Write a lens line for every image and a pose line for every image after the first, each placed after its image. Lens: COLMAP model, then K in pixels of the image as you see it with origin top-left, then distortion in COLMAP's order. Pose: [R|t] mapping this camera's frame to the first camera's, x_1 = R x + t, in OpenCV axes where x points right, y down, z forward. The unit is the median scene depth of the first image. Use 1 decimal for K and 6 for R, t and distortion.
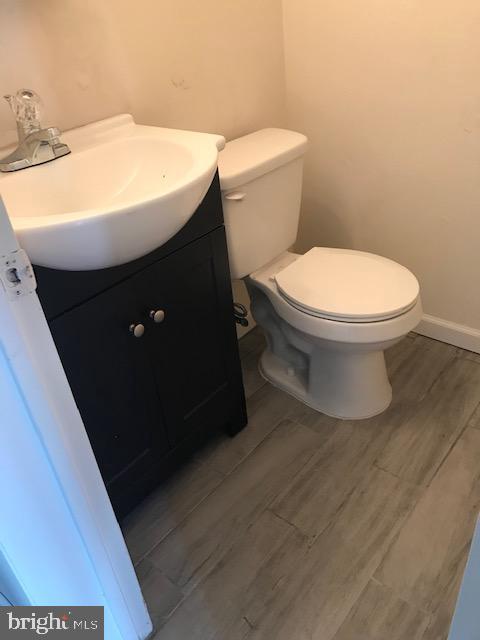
lens RADIAL K [[521.1, 0, 239.0], [0, 521.1, 317.4], [0, 0, 1]] dist [0.085312, -0.169491]
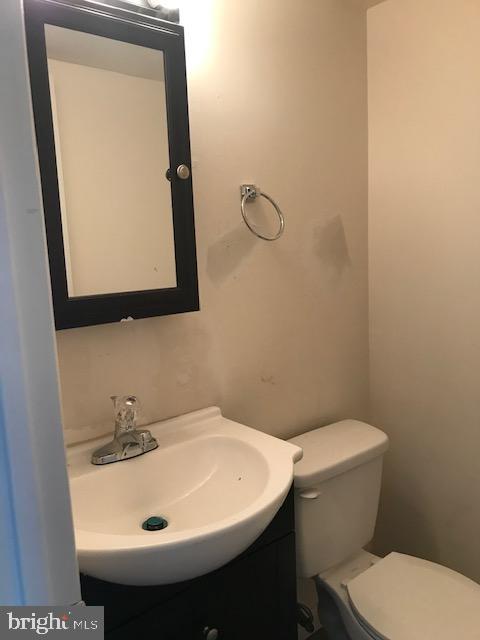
lens RADIAL K [[521.1, 0, 239.0], [0, 521.1, 317.4], [0, 0, 1]] dist [0.085312, -0.169491]
pose [[0.981585, 0.082088, -0.172486, 0.005325], [-0.145723, 0.905609, -0.398292, -0.117841], [0.123510, 0.416093, 0.900895, -0.046104]]
